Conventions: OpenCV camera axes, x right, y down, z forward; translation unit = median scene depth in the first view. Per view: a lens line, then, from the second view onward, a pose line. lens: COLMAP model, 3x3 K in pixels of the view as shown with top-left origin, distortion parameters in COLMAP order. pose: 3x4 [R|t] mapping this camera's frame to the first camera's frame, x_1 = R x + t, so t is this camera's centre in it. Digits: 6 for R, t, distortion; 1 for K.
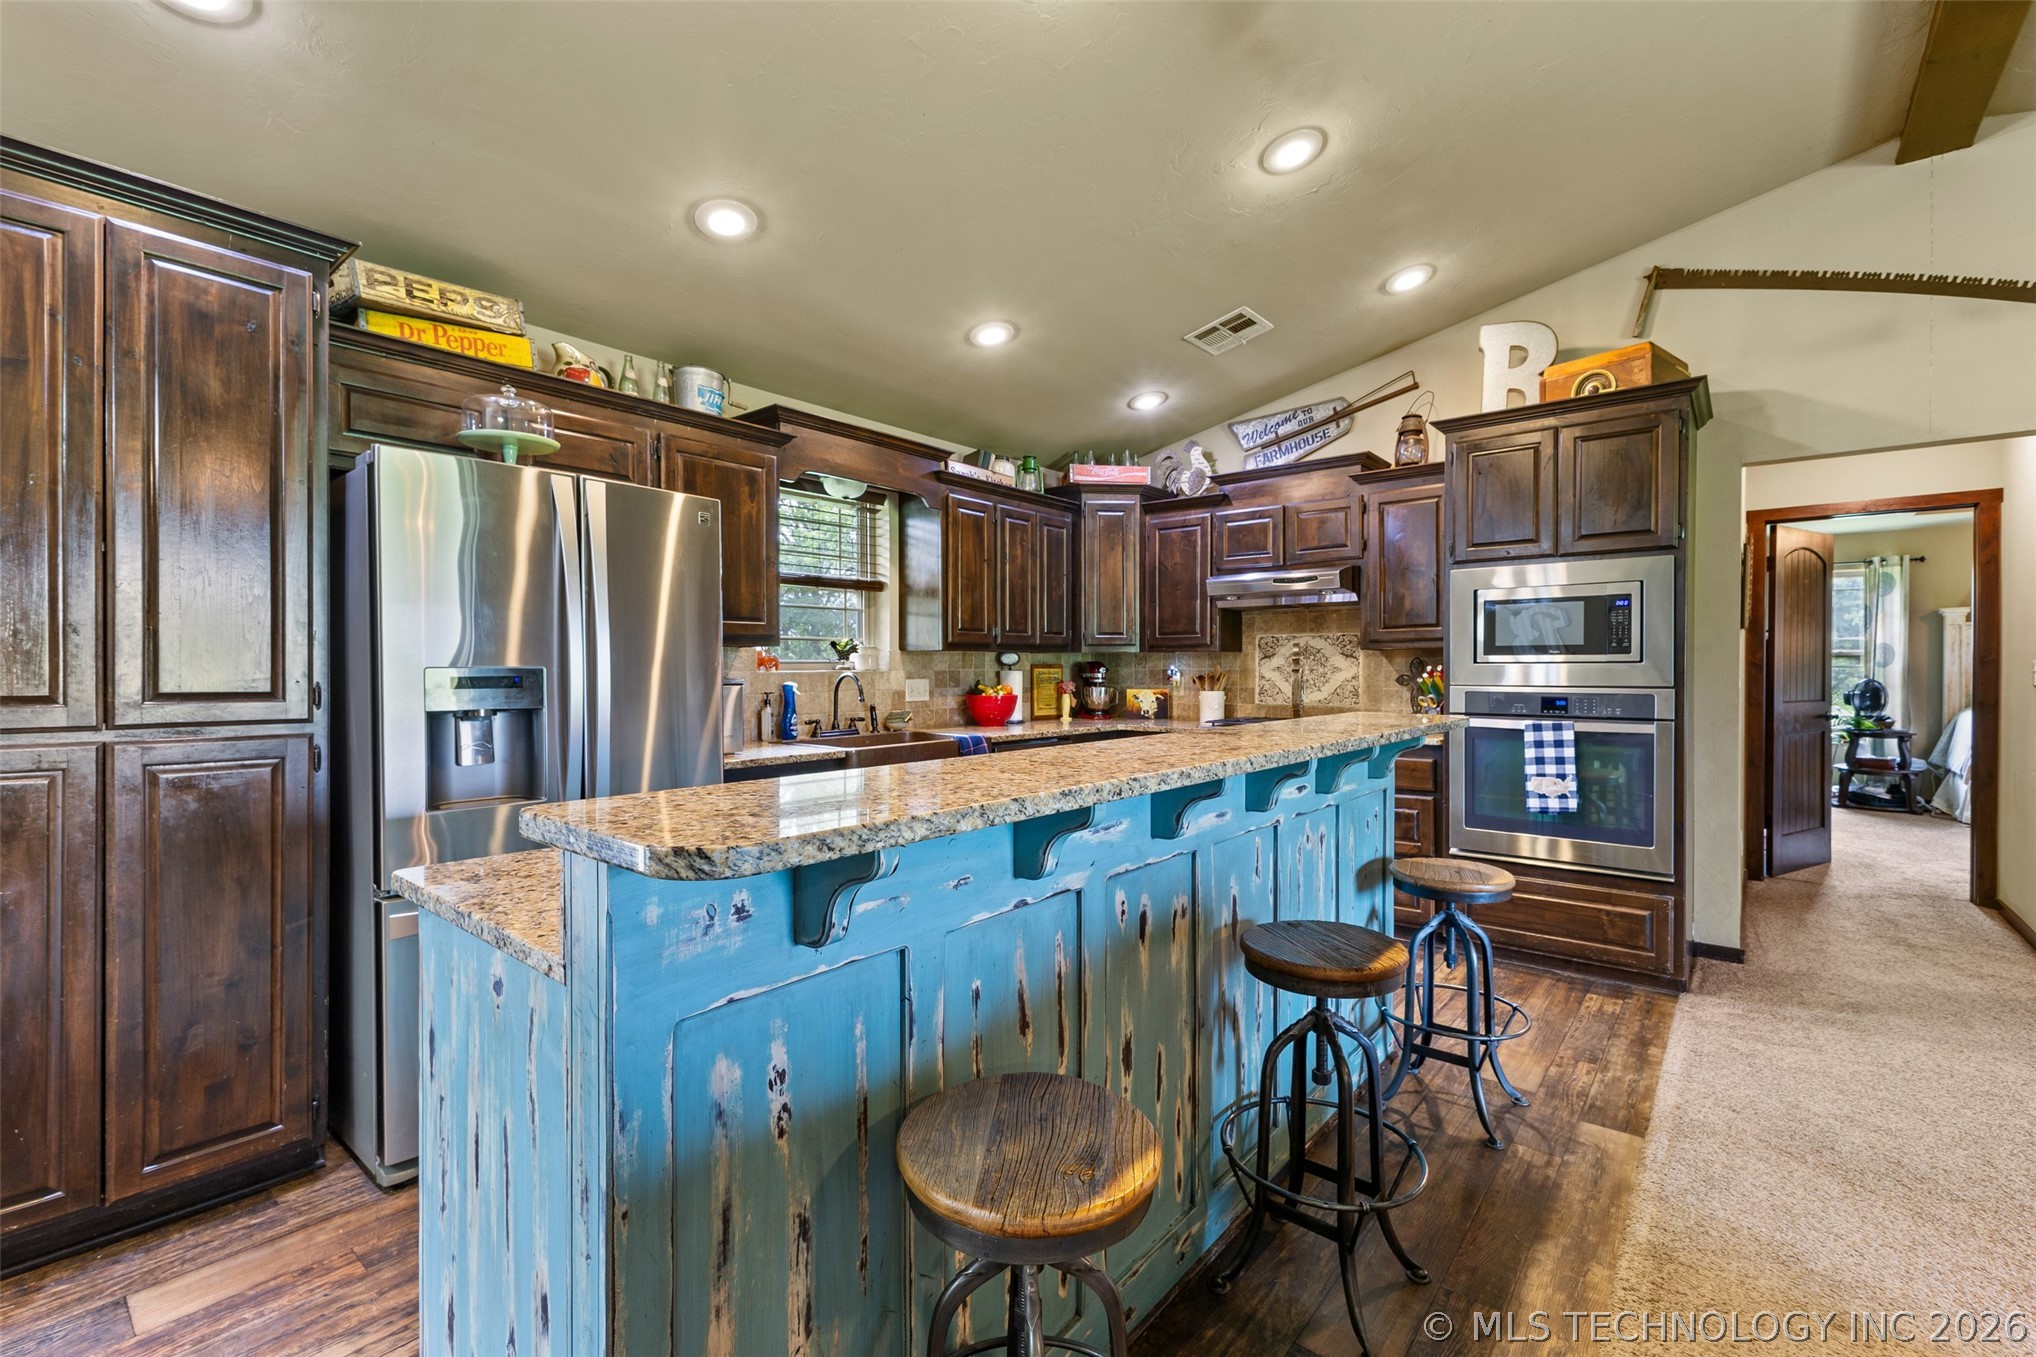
lens RADIAL K [[871.3, 0, 1016.3], [0, 871.3, 671.5], [0, 0, 1]] dist [0.001587, -0.001207]
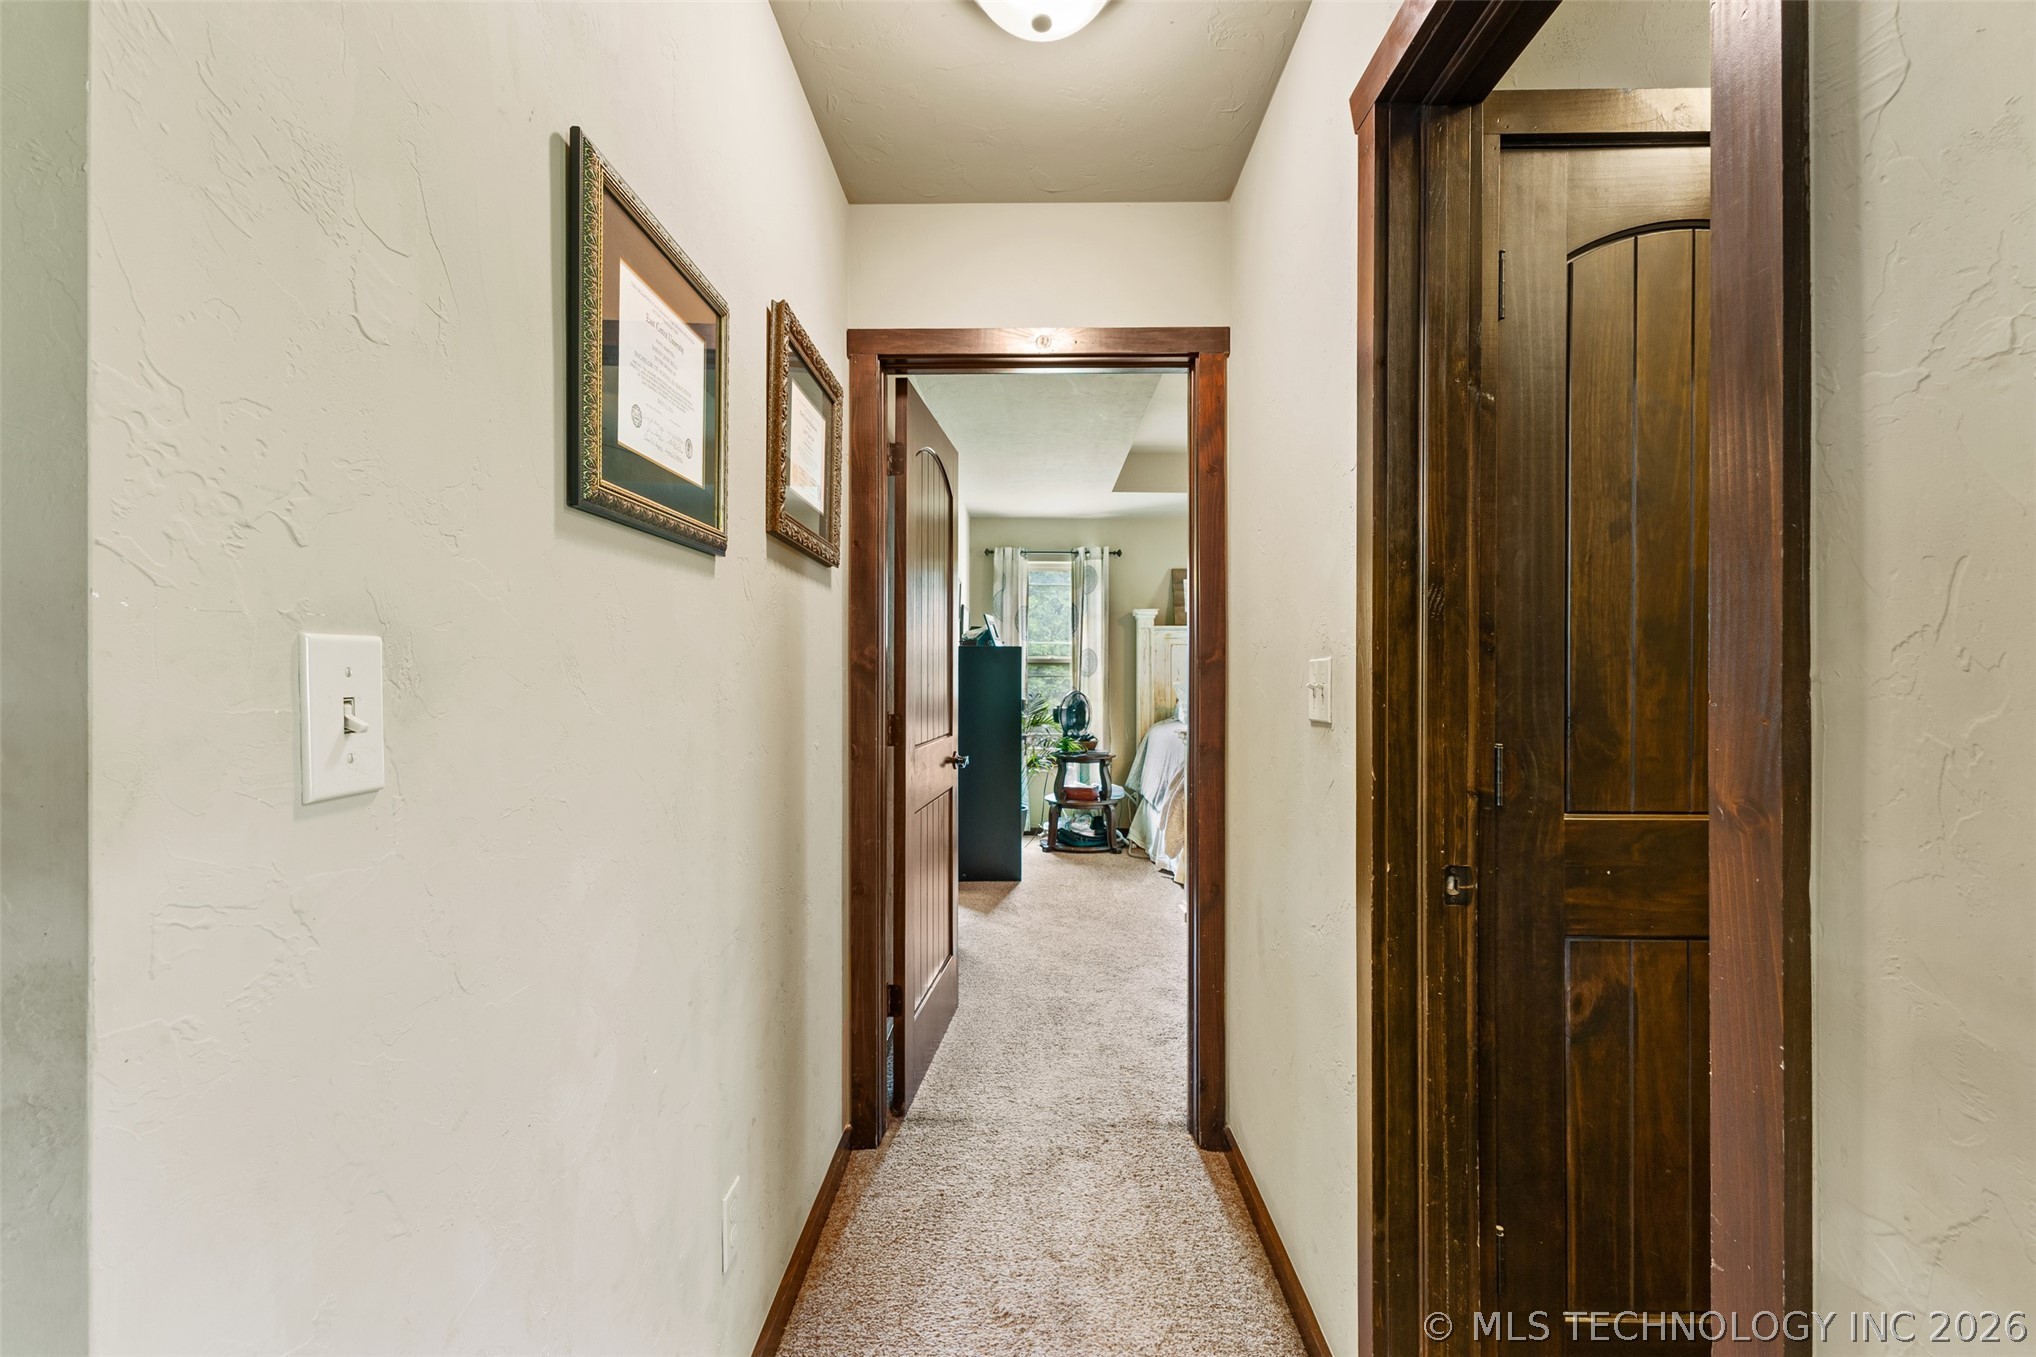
lens RADIAL K [[871.3, 0, 1014.1], [0, 871.3, 677.0], [0, 0, 1]] dist [0.001587, -0.001207]
pose [[0.774821, -0.001338, 0.632179, 0.420193], [0.004744, 0.999982, -0.003698, -0.002005], [-0.632163, 0.005865, 0.774814, 0.404685]]
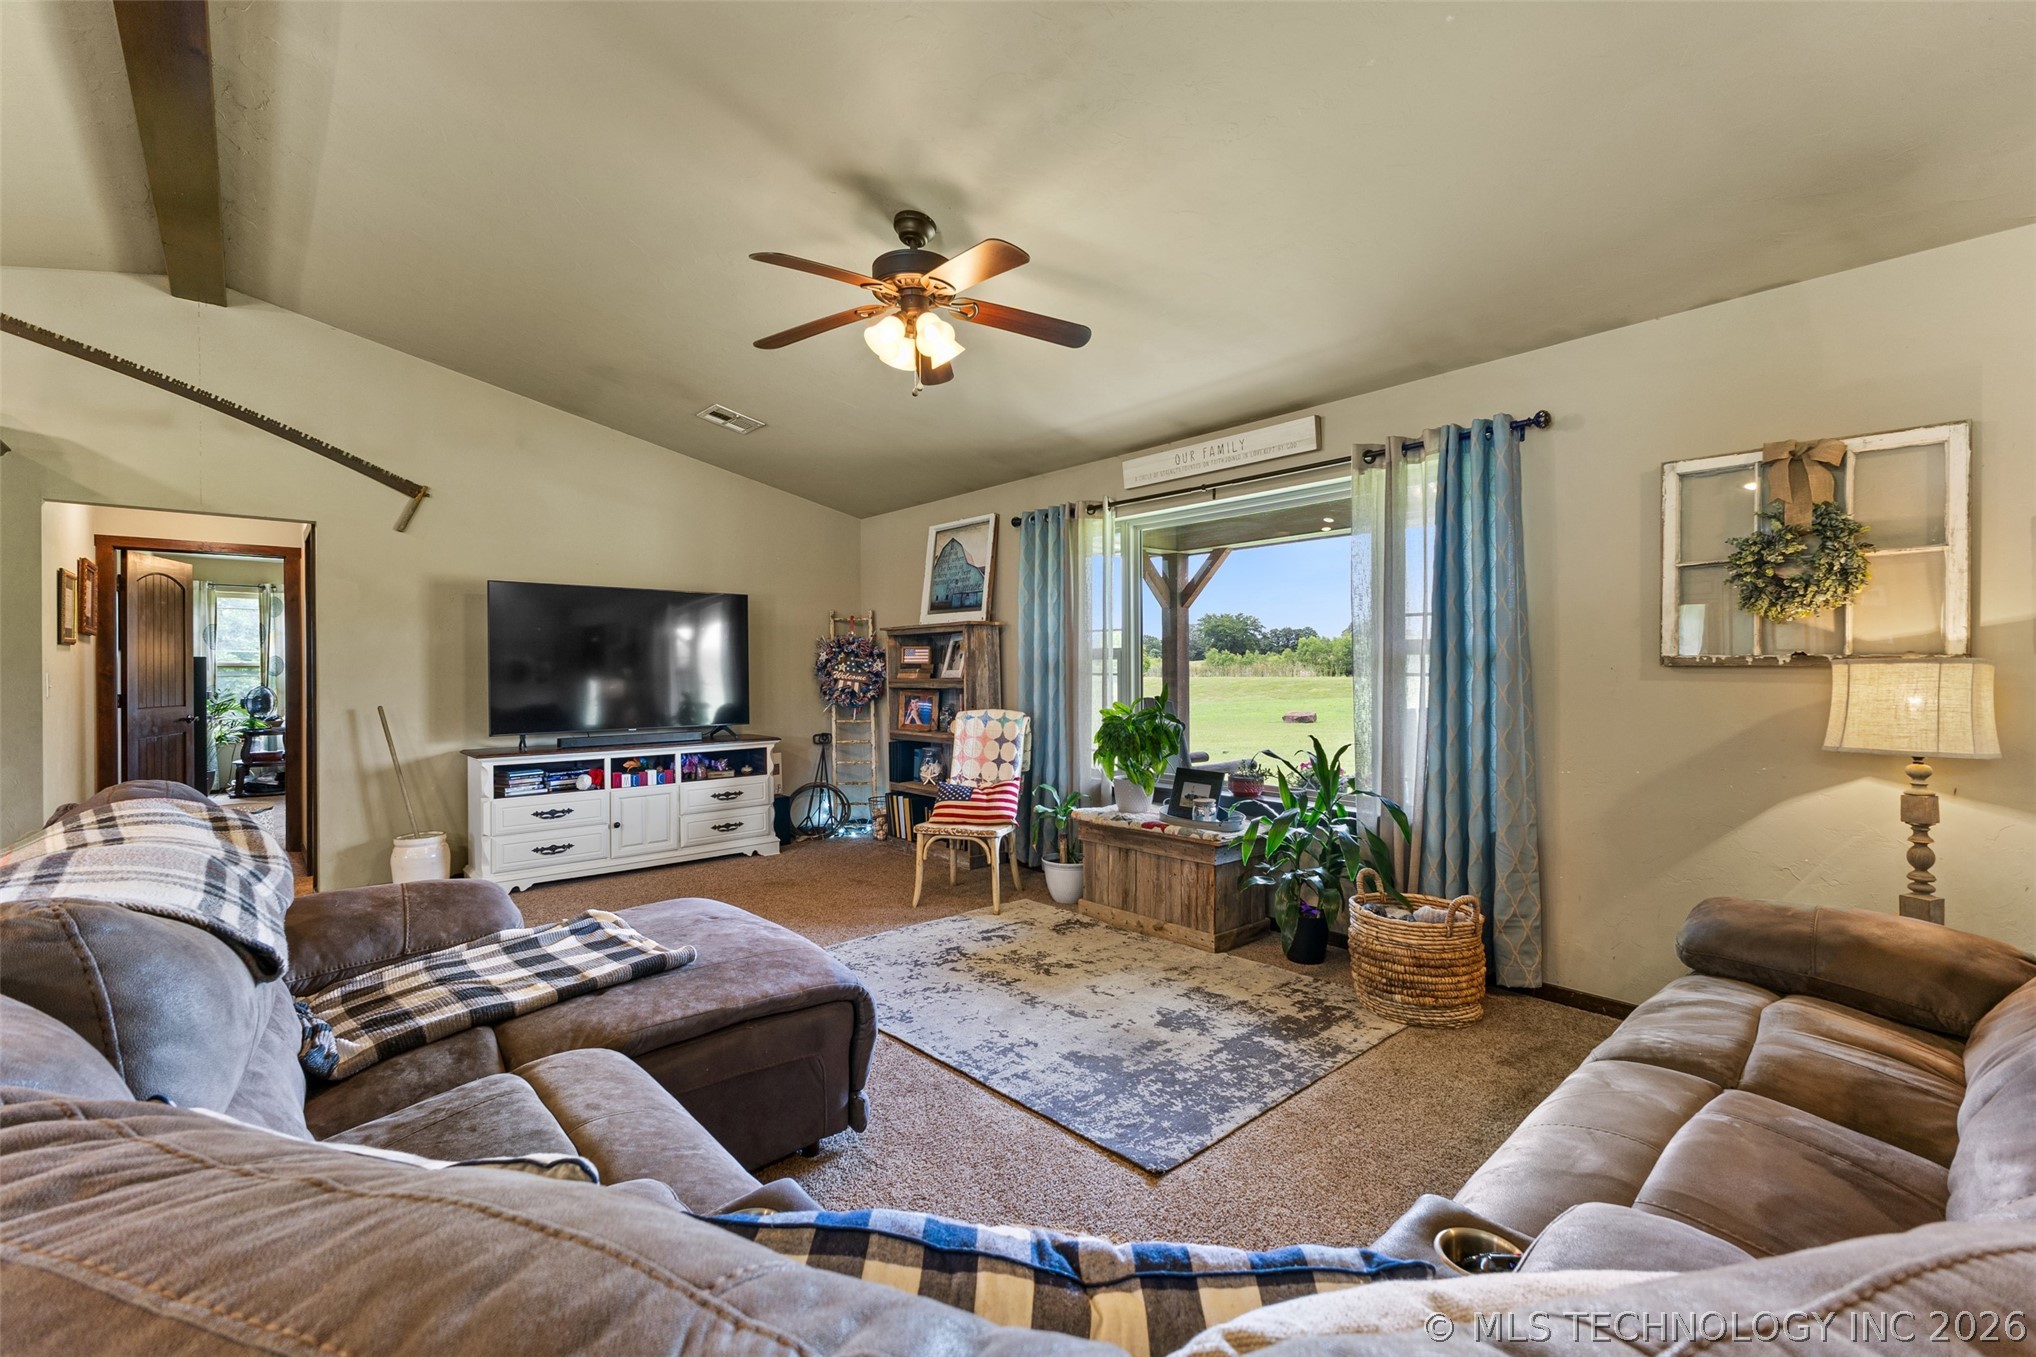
lens RADIAL K [[871.3, 0, 1021.7], [0, 871.3, 676.4], [0, 0, 1]] dist [0.001587, -0.001207]
pose [[0.143179, -0.007973, 0.989665, -0.048693], [0.010288, 0.999926, 0.006567, -0.001817], [-0.989643, 0.009242, 0.143251, -0.200465]]
